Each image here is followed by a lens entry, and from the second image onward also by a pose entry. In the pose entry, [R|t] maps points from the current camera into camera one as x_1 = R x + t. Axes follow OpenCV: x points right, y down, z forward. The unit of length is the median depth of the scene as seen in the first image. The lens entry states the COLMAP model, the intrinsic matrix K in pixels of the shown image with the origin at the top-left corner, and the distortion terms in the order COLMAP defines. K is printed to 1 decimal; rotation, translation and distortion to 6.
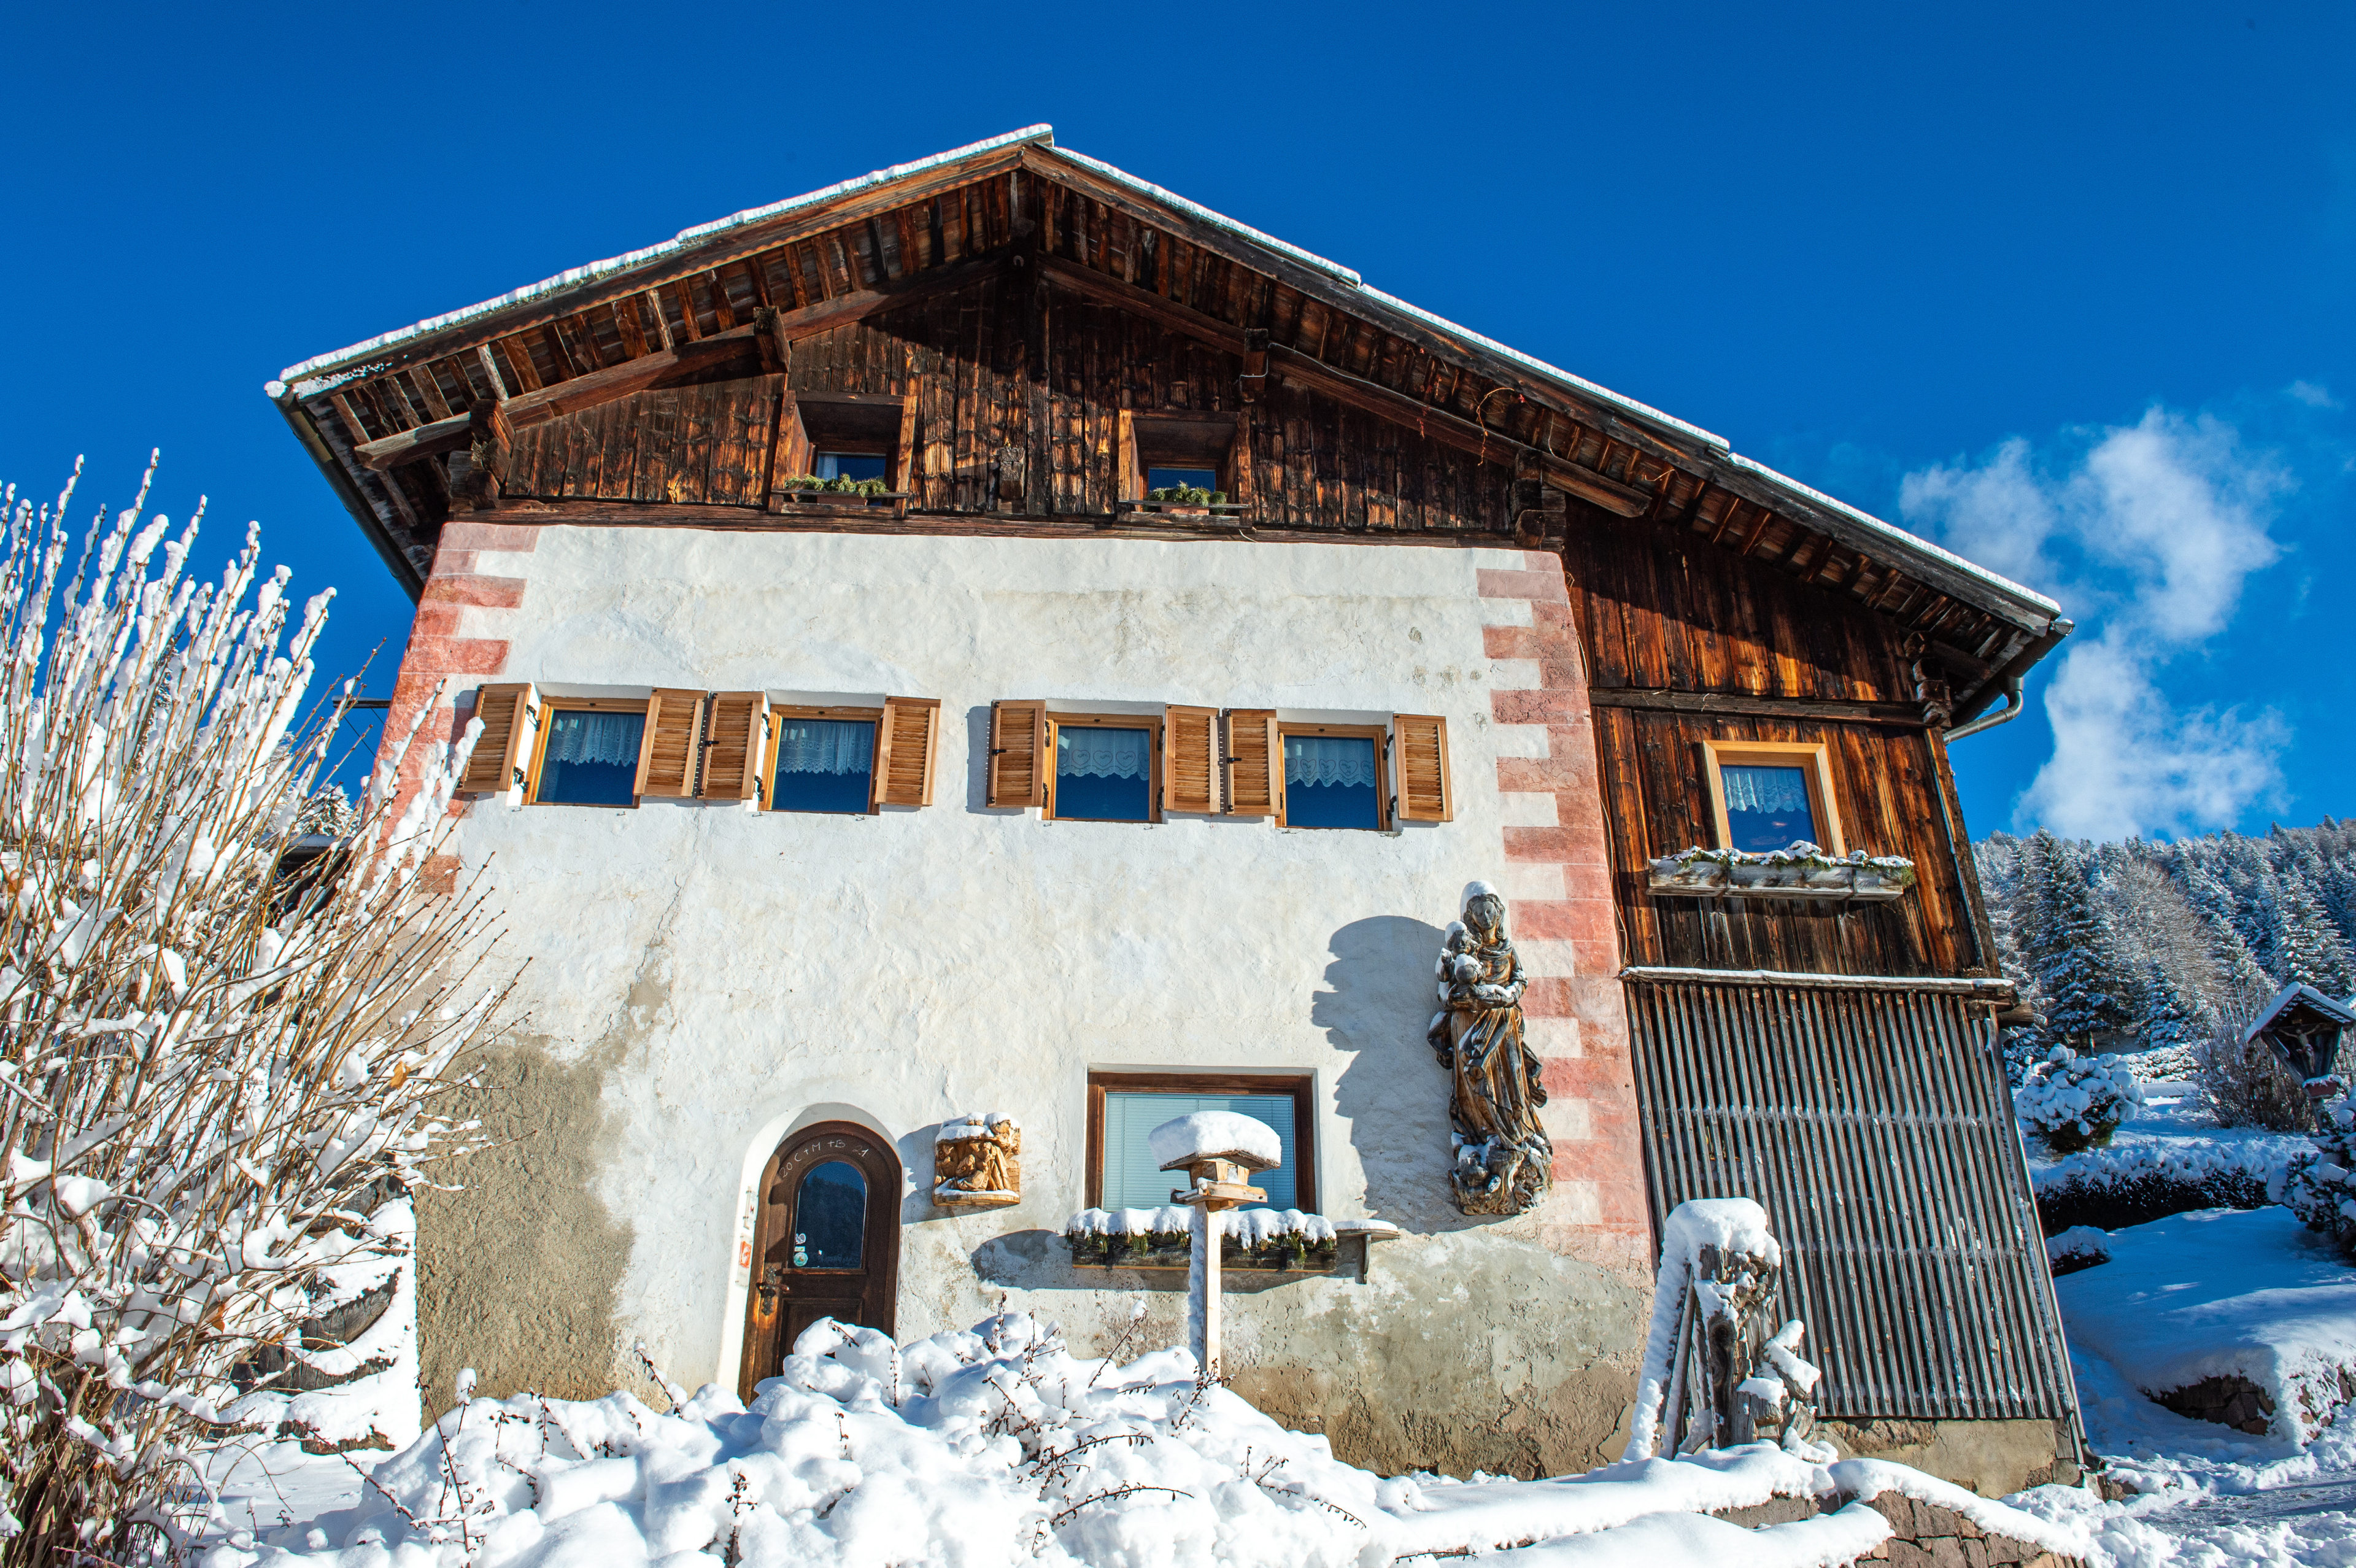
lens RADIAL K [[1599.7, 0, 1178.7], [0, 1599.7, 785.1], [0, 0, 1]] dist [-0.044361, -0.007350]
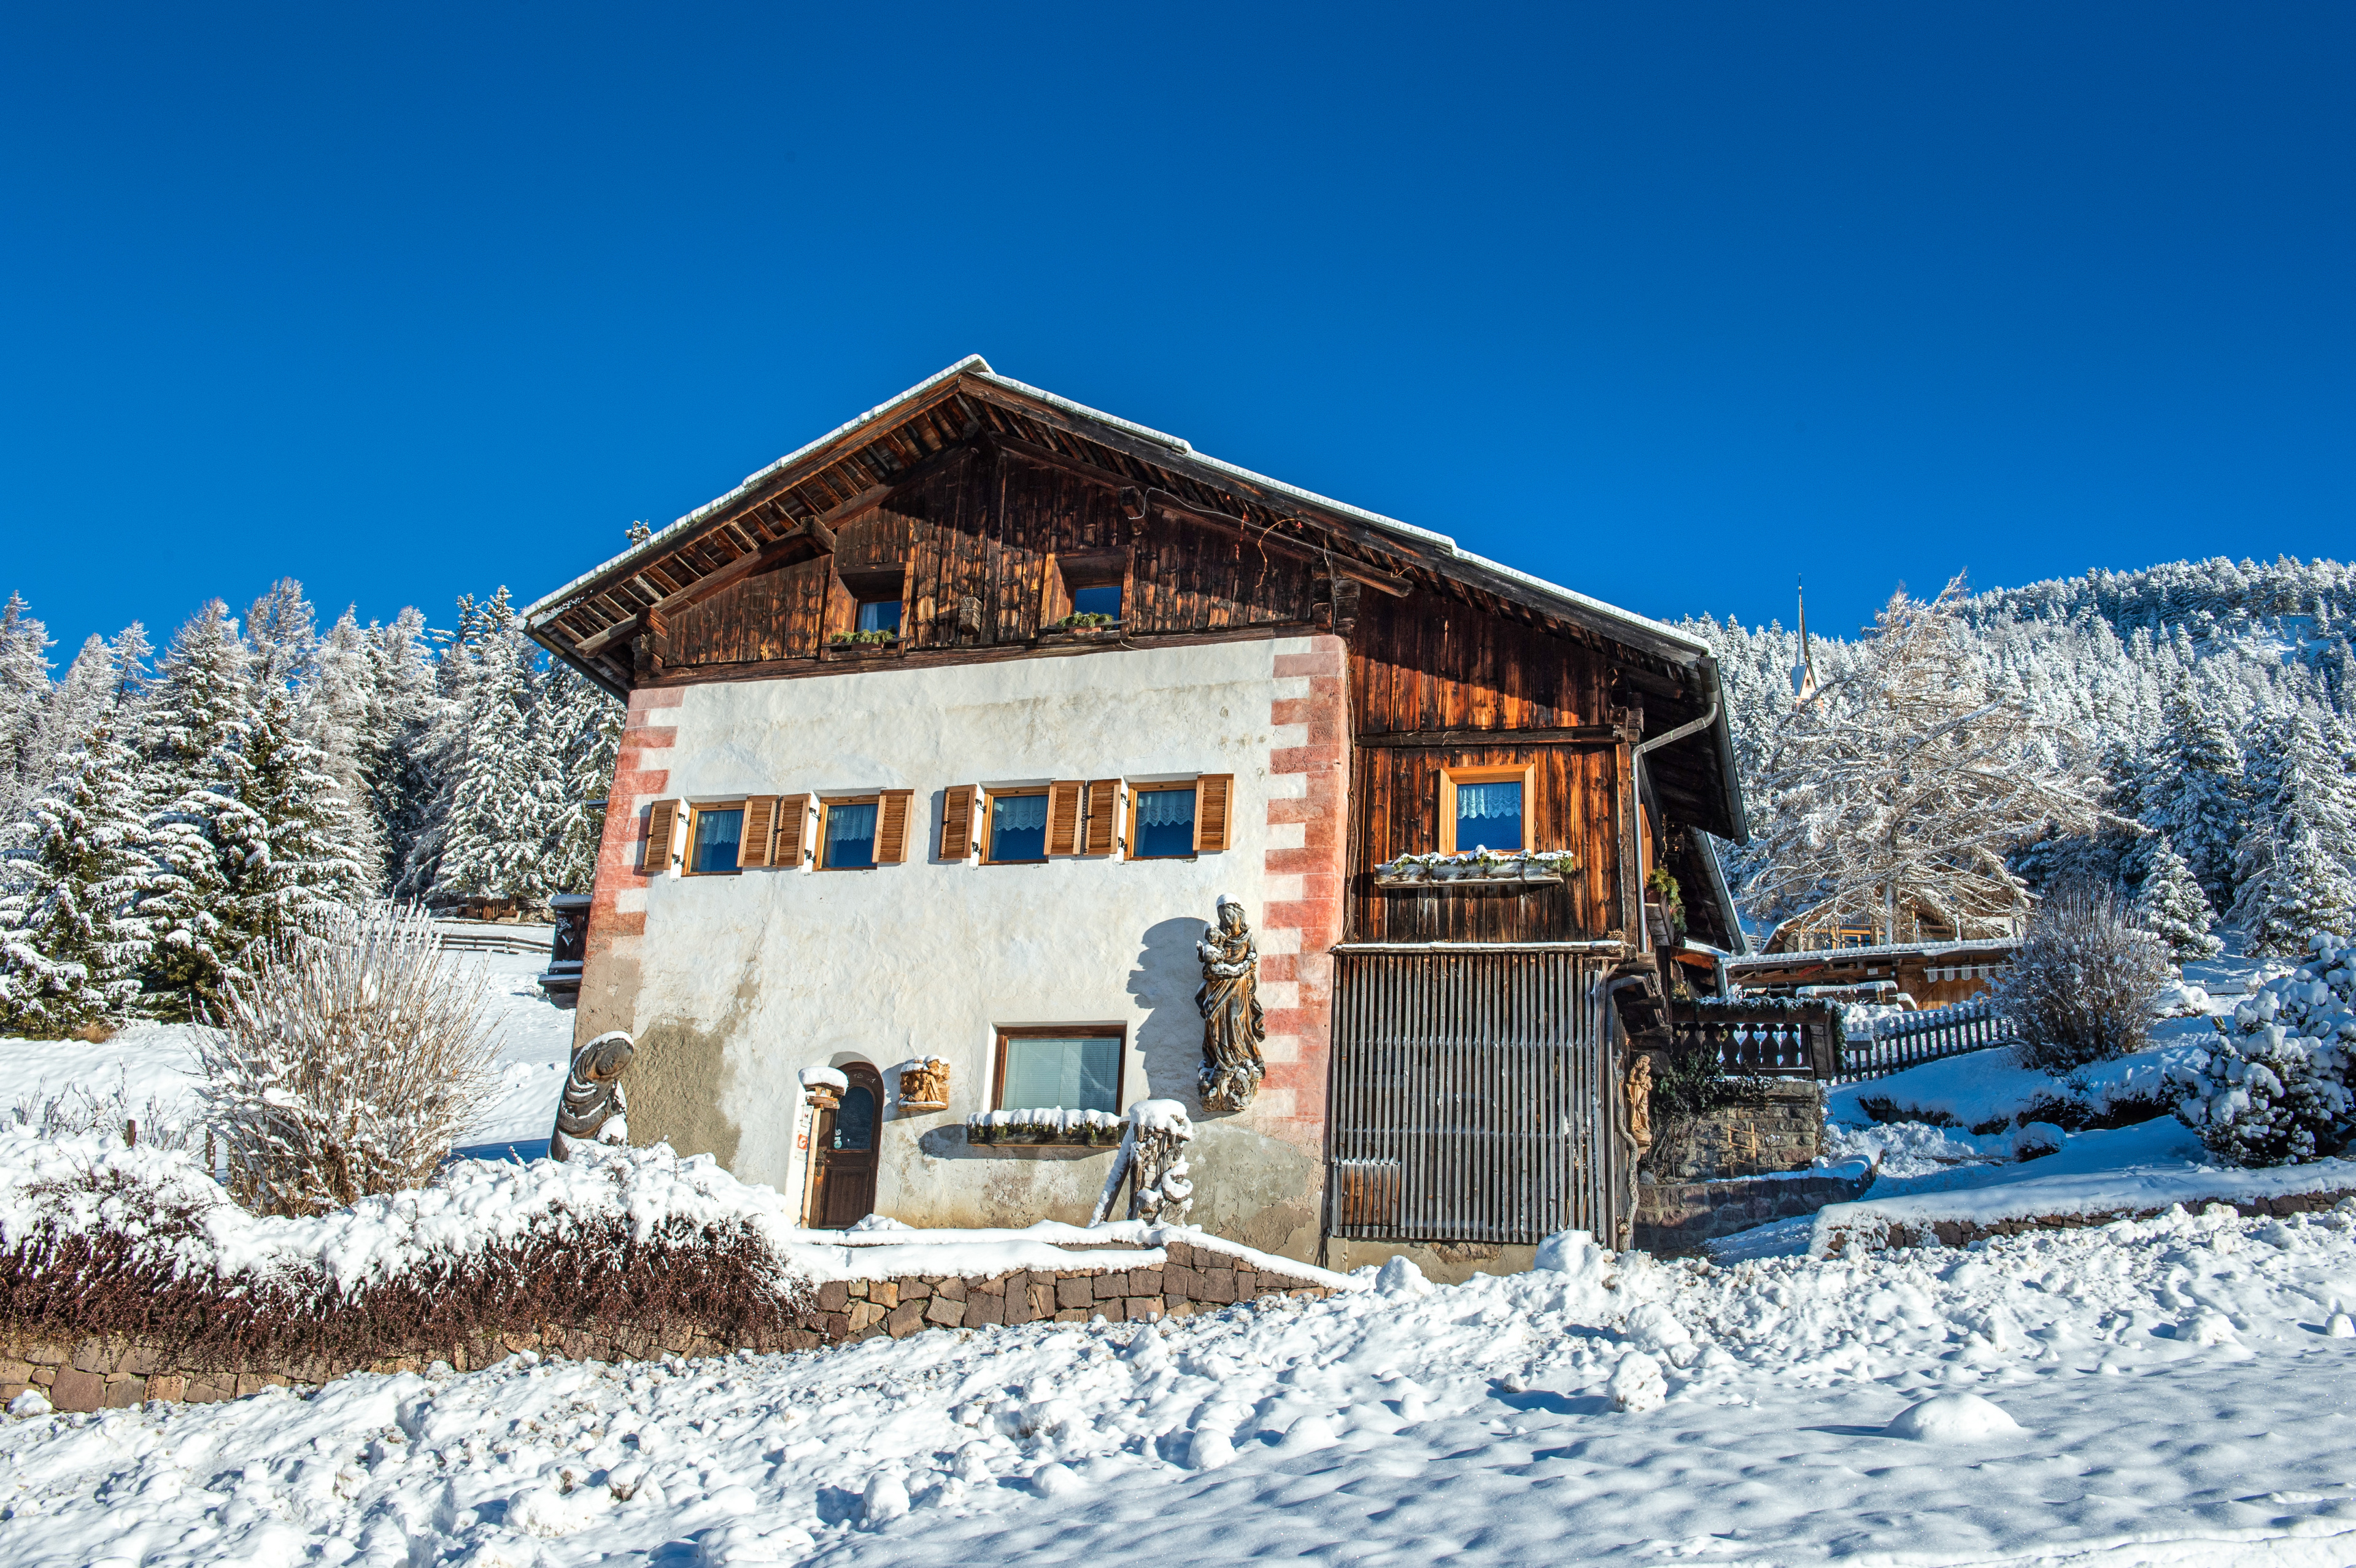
lens RADIAL K [[2140.3, 0, 1180.4], [0, 2140.3, 787.5], [0, 0, 1]] dist [0.015653, 0.000000]
pose [[0.934767, -0.068959, -0.348505, 0.769596], [0.104221, 0.991047, 0.083444, -0.190454], [0.339631, -0.114323, 0.933585, -0.796678]]
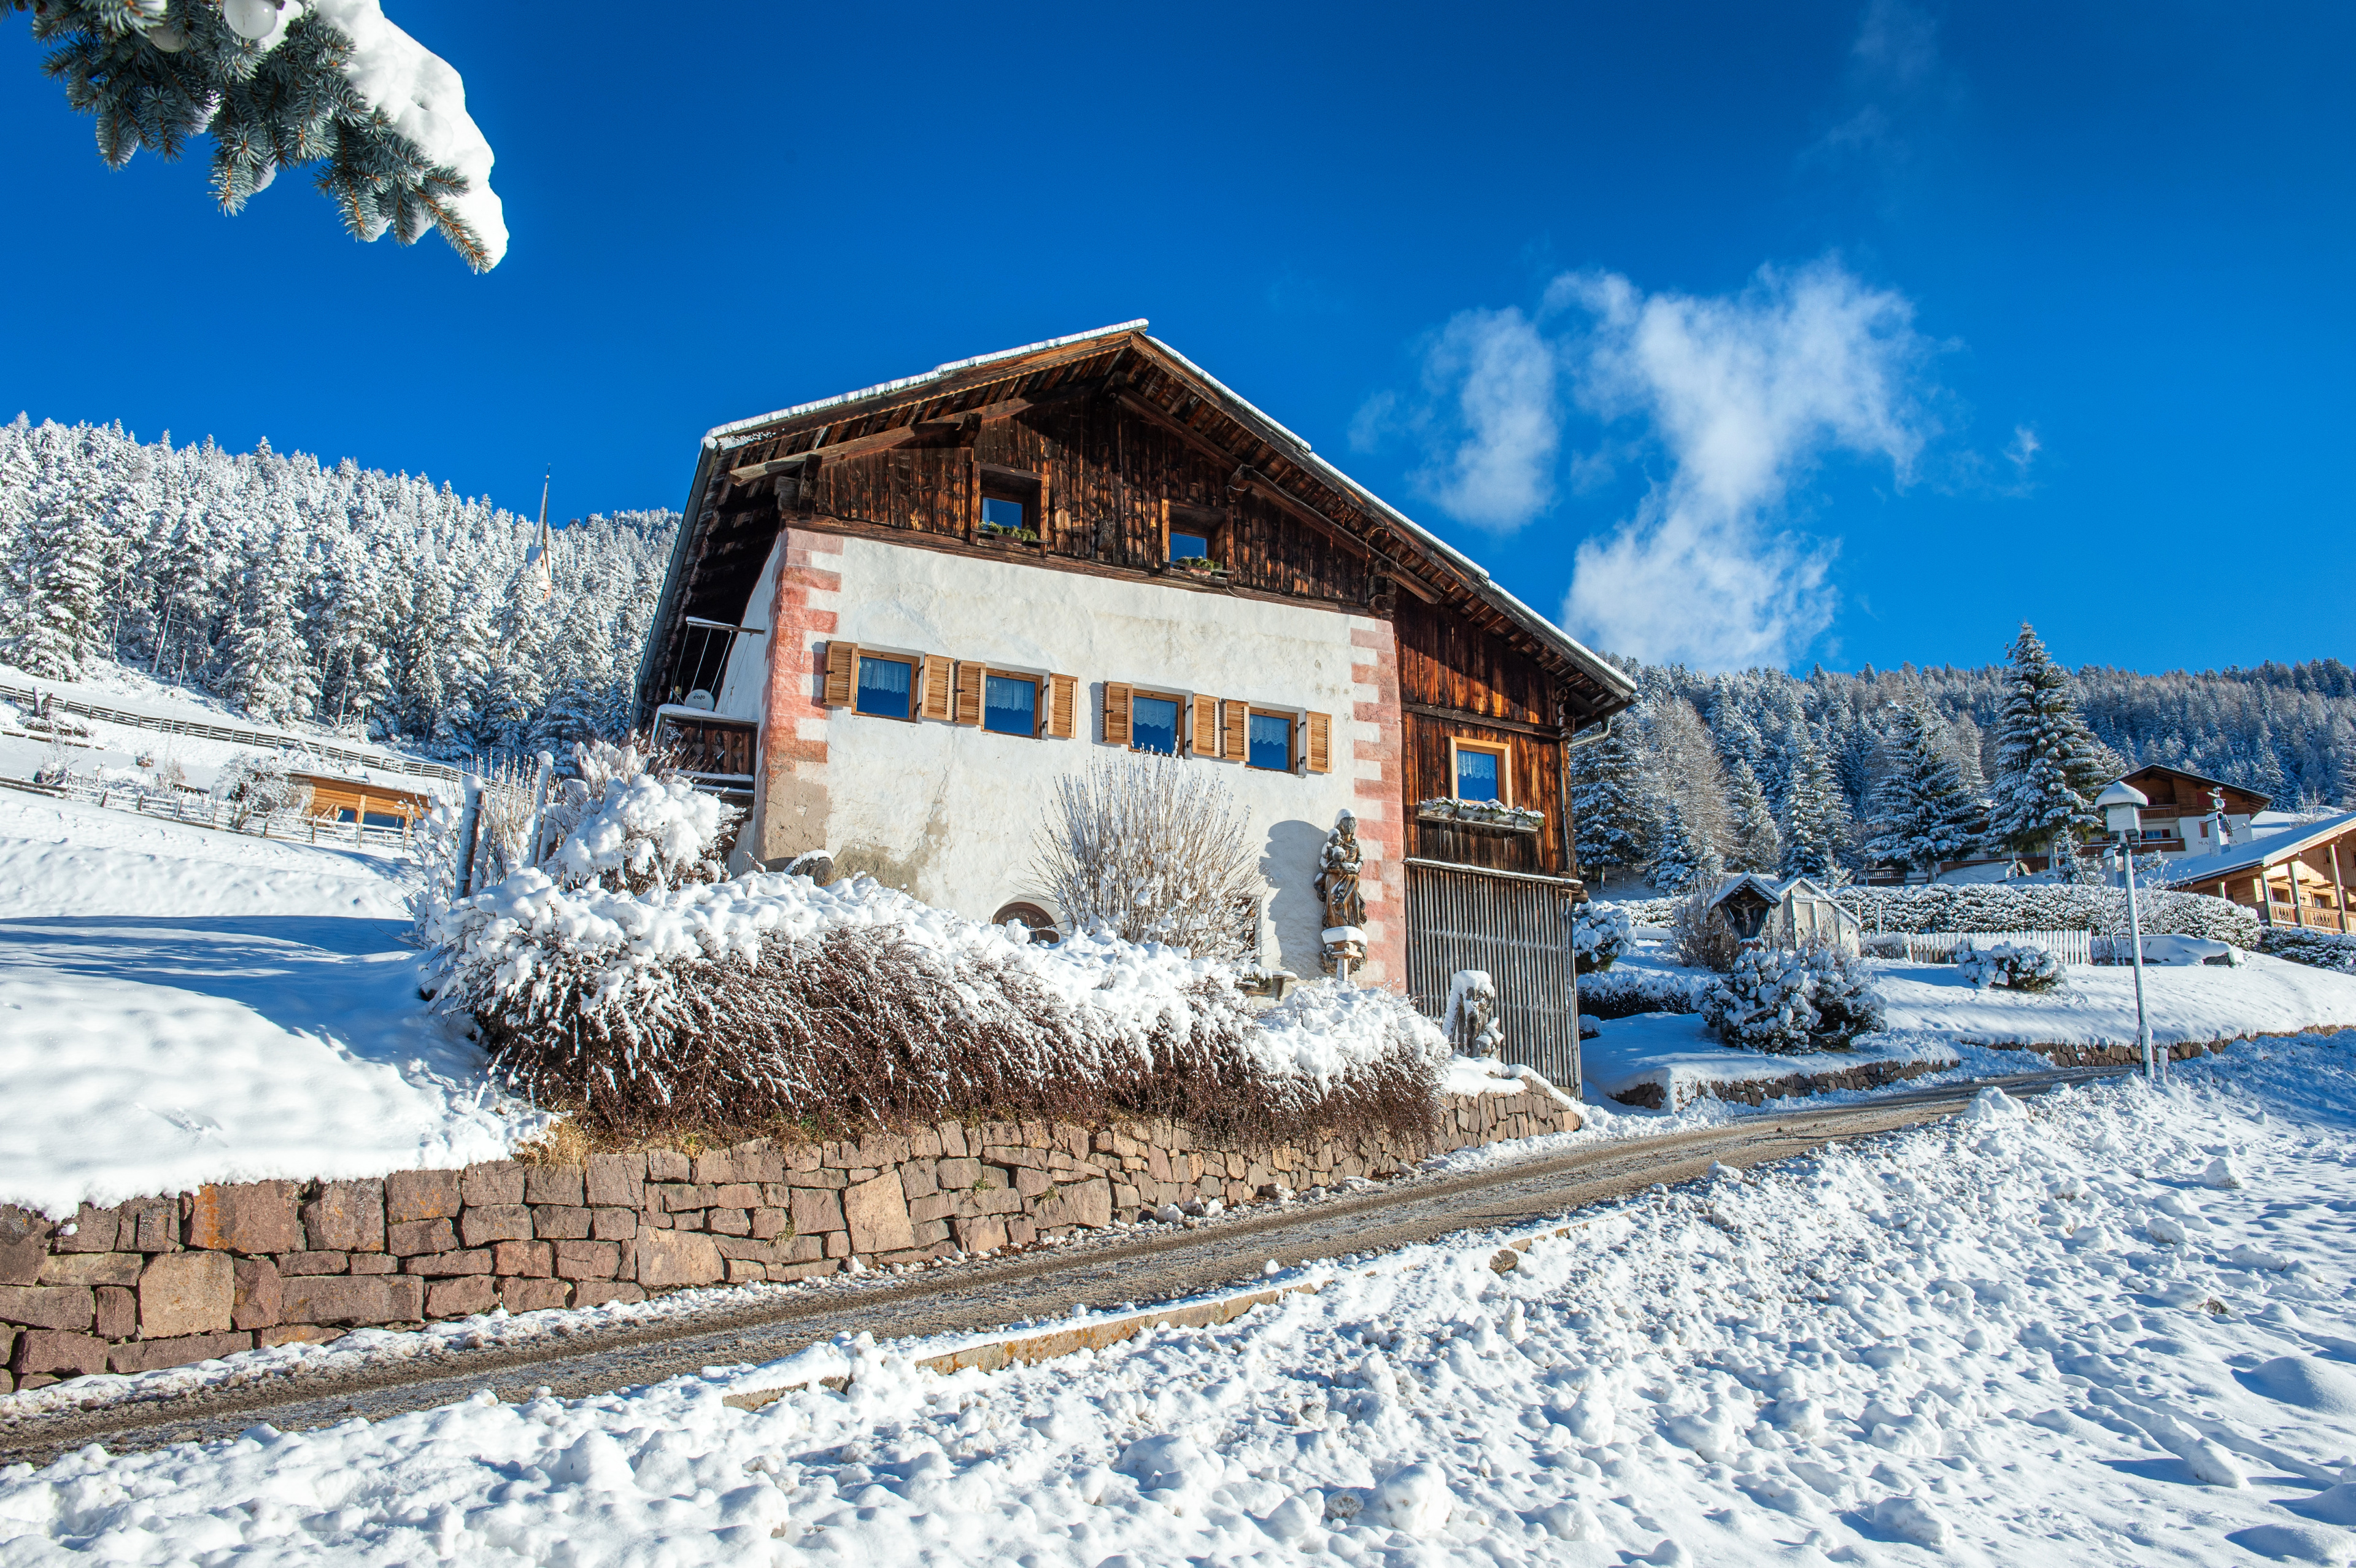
lens RADIAL K [[1939.3, 0, 1176.9], [0, 1939.3, 782.0], [0, 0, 1]] dist [-0.006972, 0.000700]
pose [[0.949602, 0.100138, 0.297033, -0.649223], [-0.144252, 0.980901, 0.130478, -0.228023], [-0.278294, -0.166750, 0.945911, -1.073918]]
